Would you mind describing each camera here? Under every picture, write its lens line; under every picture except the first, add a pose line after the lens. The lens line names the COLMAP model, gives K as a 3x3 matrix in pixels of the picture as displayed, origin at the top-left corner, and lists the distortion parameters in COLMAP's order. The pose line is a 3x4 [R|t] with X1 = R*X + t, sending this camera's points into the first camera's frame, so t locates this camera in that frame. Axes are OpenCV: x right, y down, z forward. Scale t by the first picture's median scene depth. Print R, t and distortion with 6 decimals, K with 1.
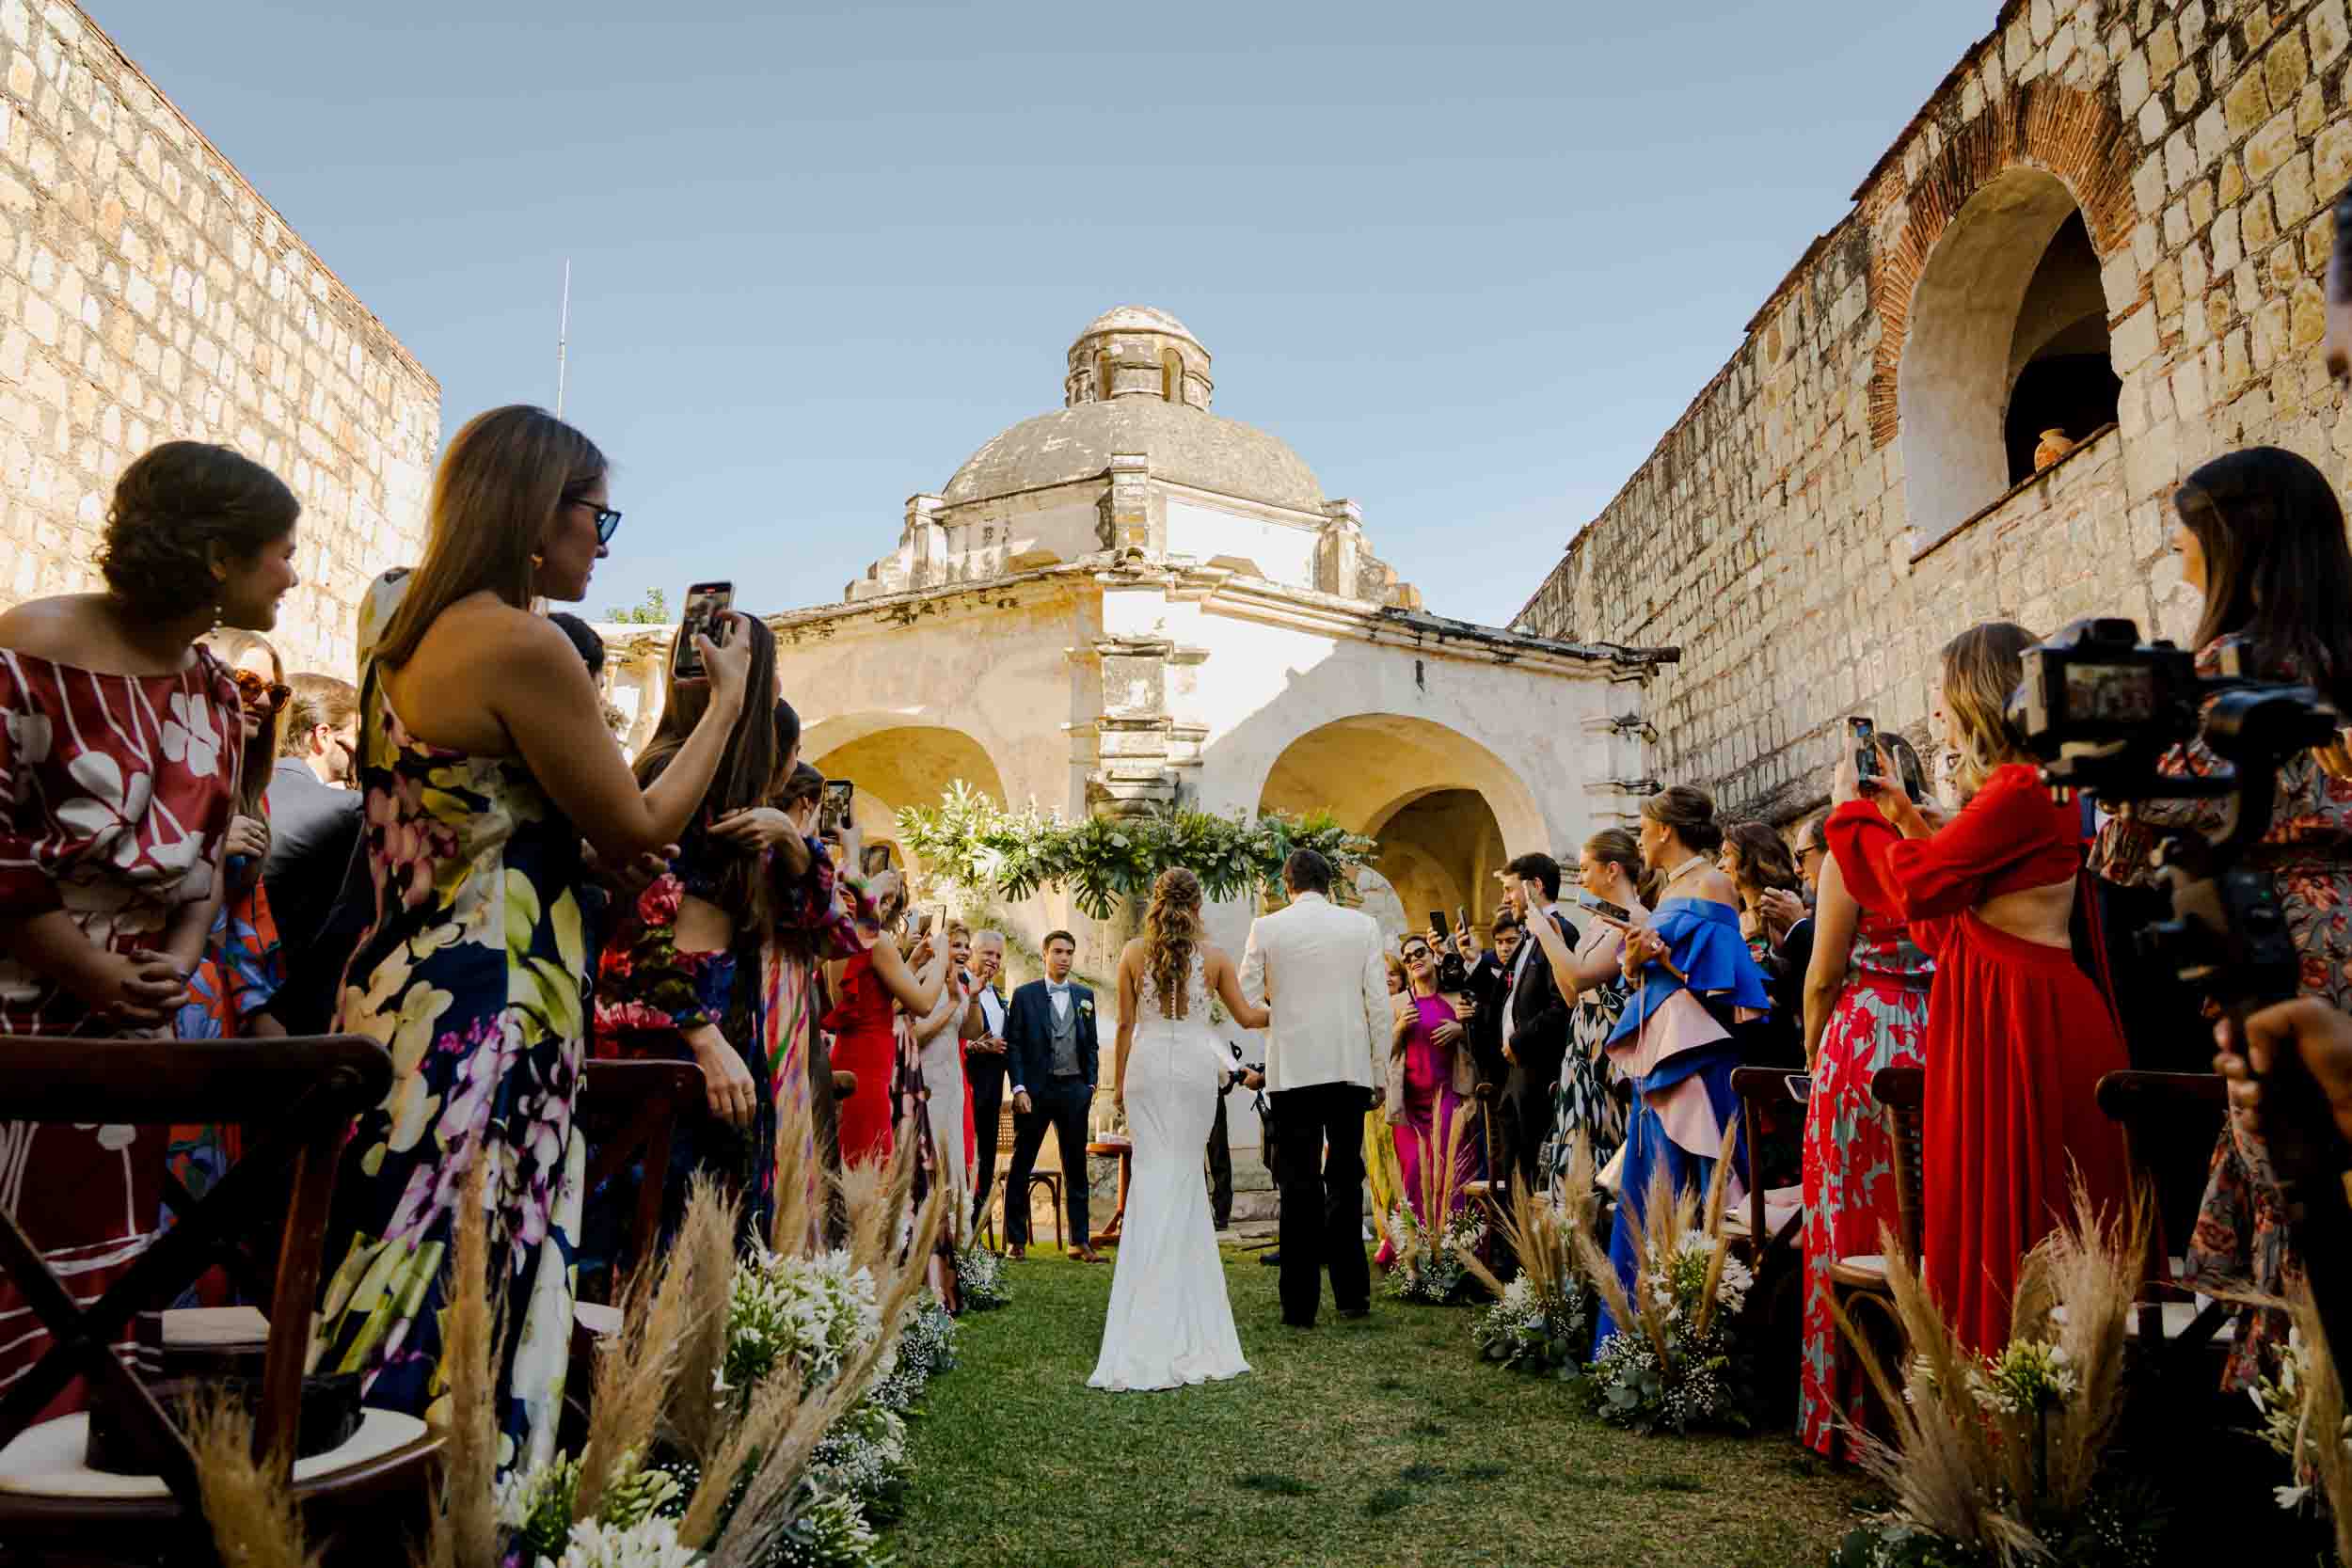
lens RADIAL K [[1635.6, 0, 1175.4], [0, 1635.6, 810.2], [0, 0, 1]] dist [-0.037148, 0.022041]
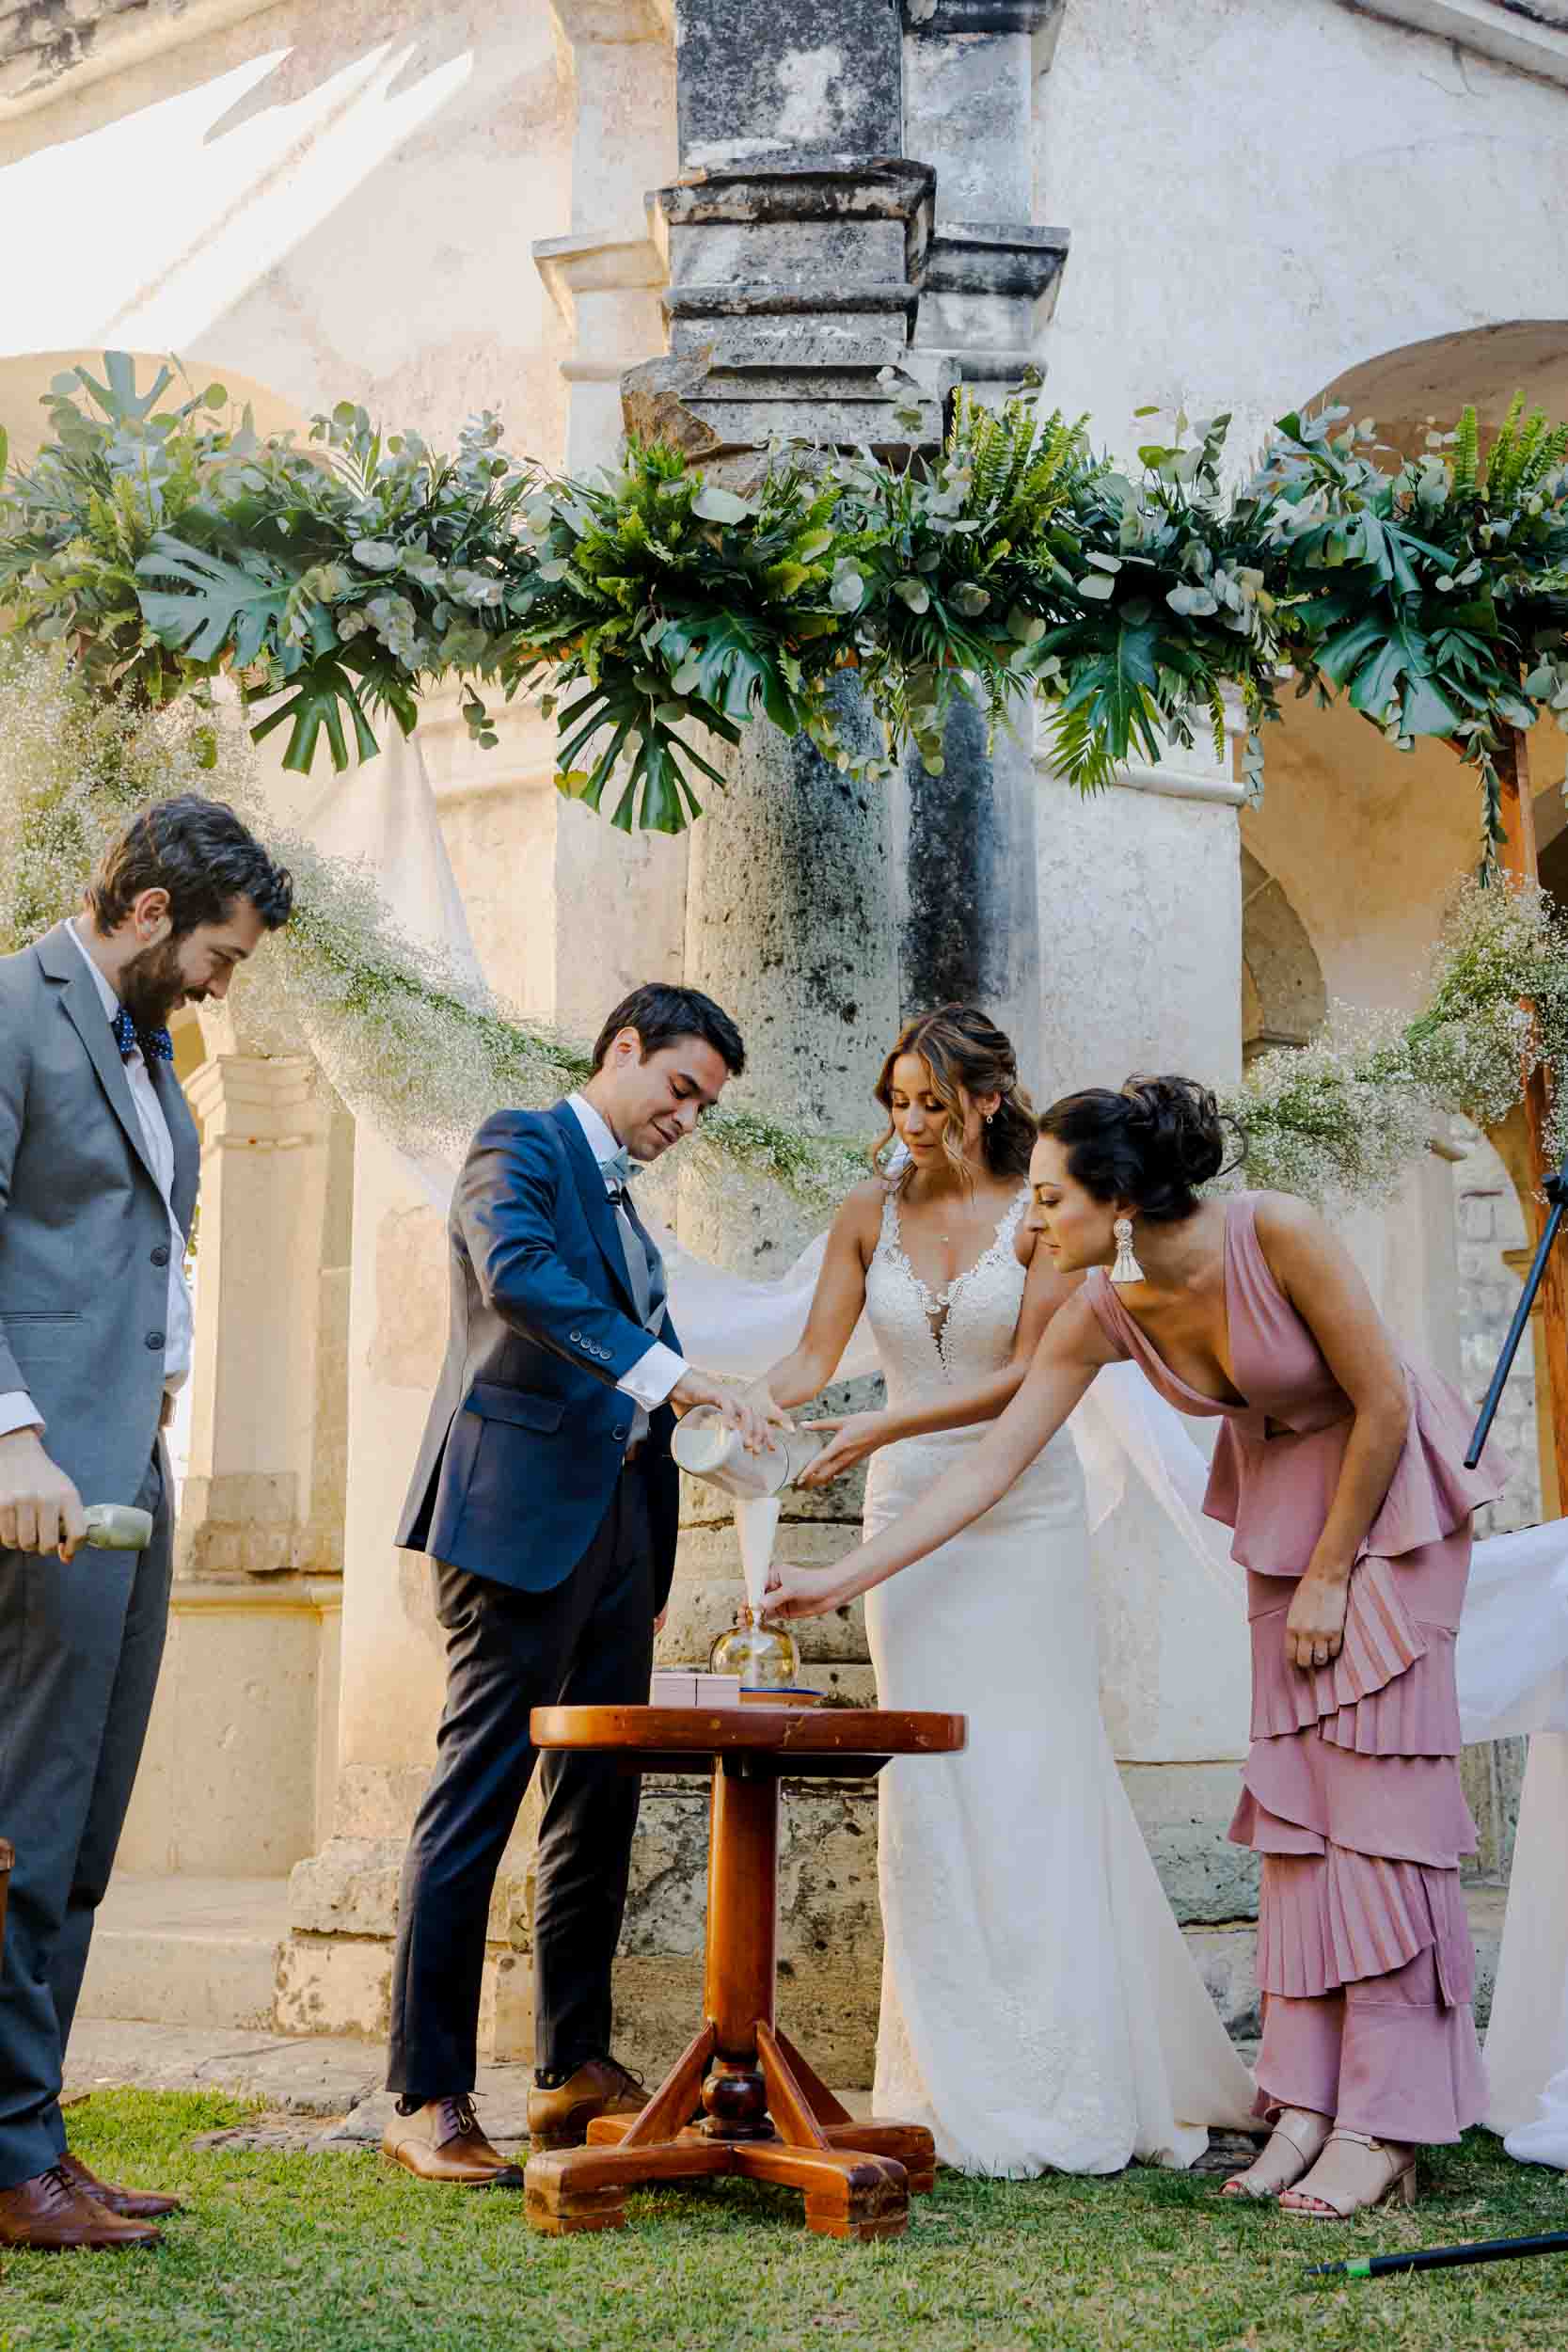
lens RADIAL K [[2752.5, 0, 784.0], [0, 2752.5, 1176.0], [0, 0, 1]] dist [0.073031, -0.035762]
pose [[0.998661, -0.009275, -0.050893, -0.003625], [0.008069, 0.999683, -0.023863, 0.100831], [0.051098, 0.023420, 0.998419, 0.448428]]
